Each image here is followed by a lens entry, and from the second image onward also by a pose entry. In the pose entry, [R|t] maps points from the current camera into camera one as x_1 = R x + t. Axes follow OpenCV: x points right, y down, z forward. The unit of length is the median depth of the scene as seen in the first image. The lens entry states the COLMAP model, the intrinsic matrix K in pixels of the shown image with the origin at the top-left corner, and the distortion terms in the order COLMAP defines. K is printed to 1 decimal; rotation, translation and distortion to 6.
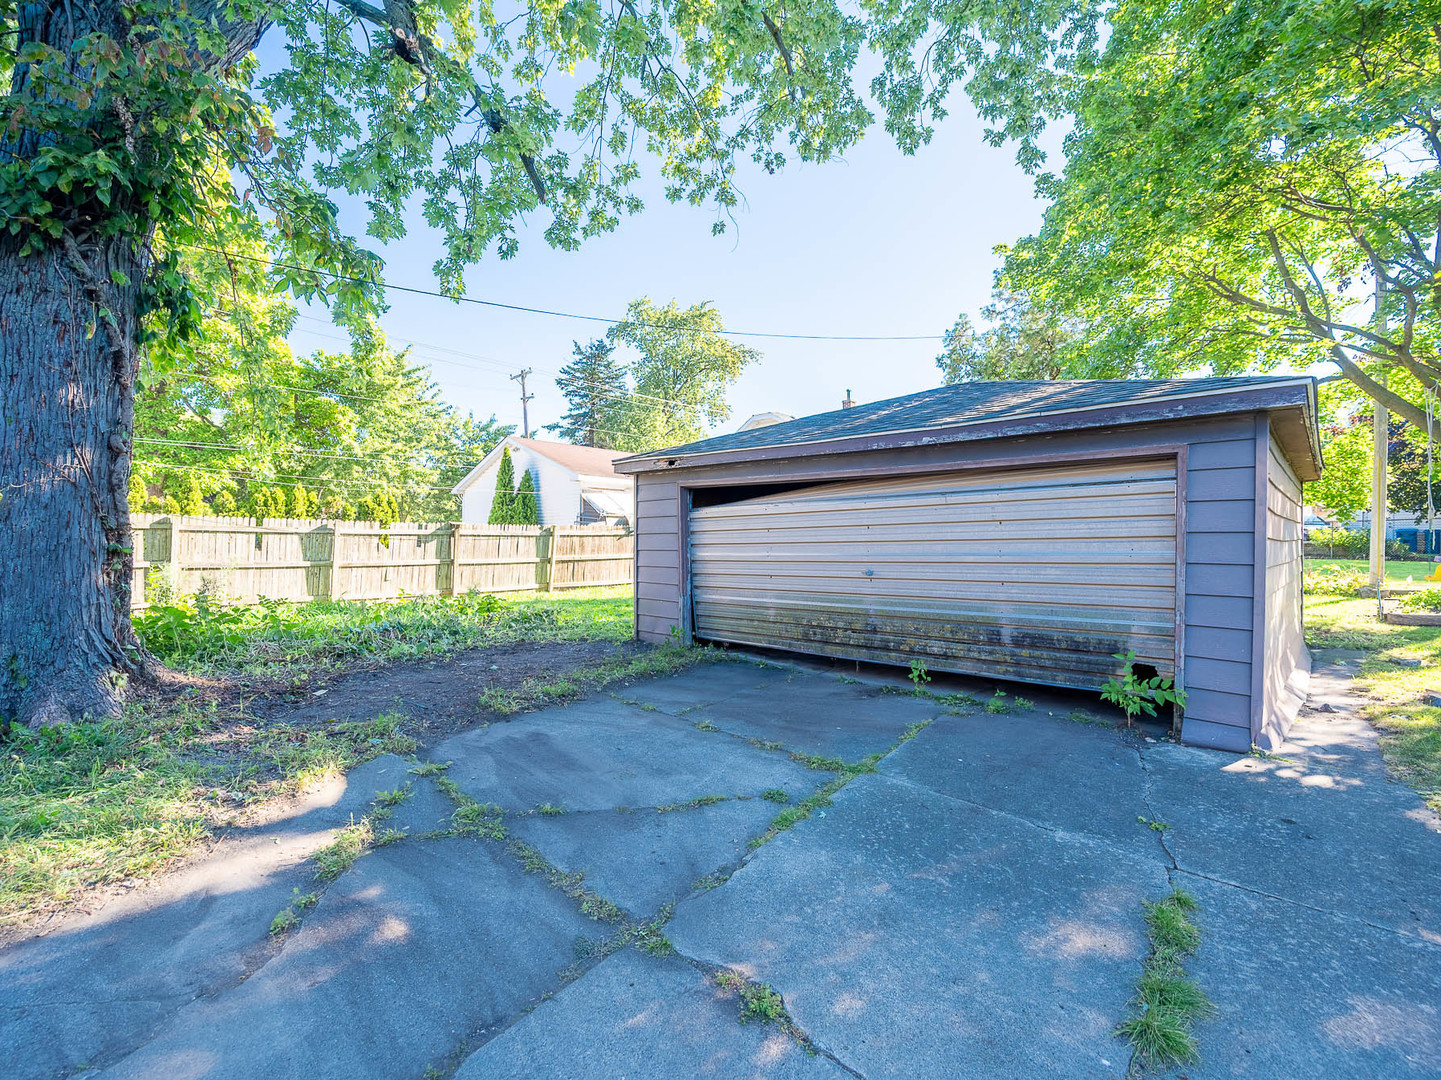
lens RADIAL K [[652.5, 0, 724.9], [0, 652.5, 534.2], [0, 0, 1]] dist [-0.001557, -0.000402]
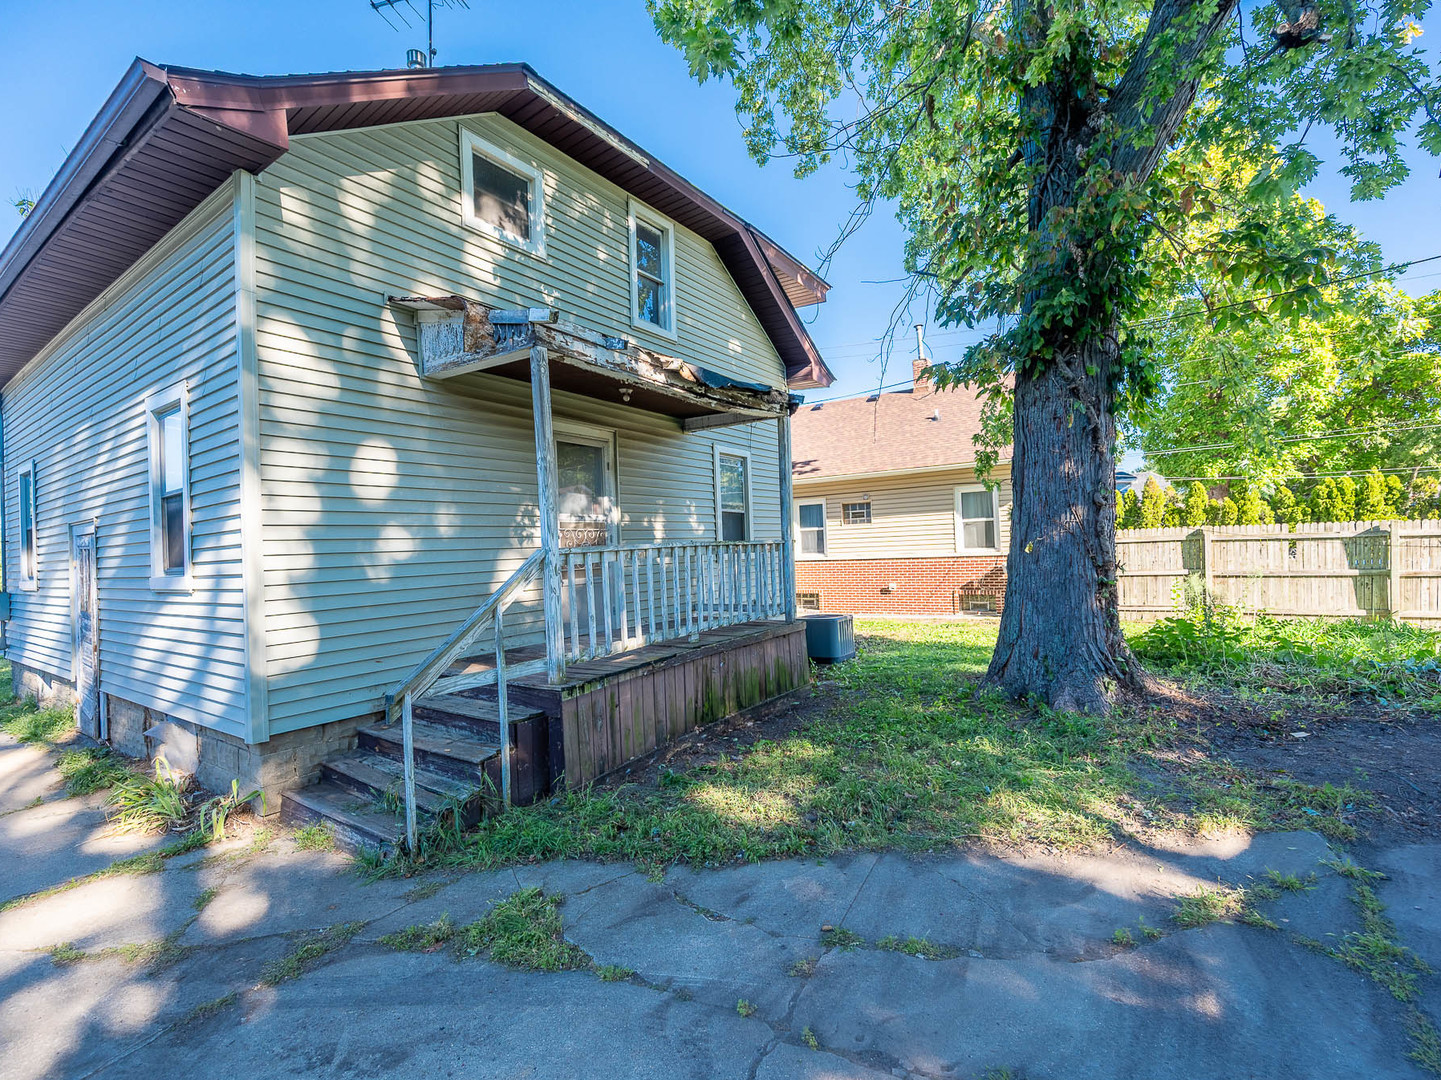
lens RADIAL K [[652.5, 0, 724.9], [0, 652.5, 534.2], [0, 0, 1]] dist [-0.001557, -0.000402]
pose [[0.179578, -0.032383, -0.983211, 0.201820], [0.049254, 0.998501, -0.023890, -0.079326], [0.982510, -0.044137, 0.180903, 0.045148]]
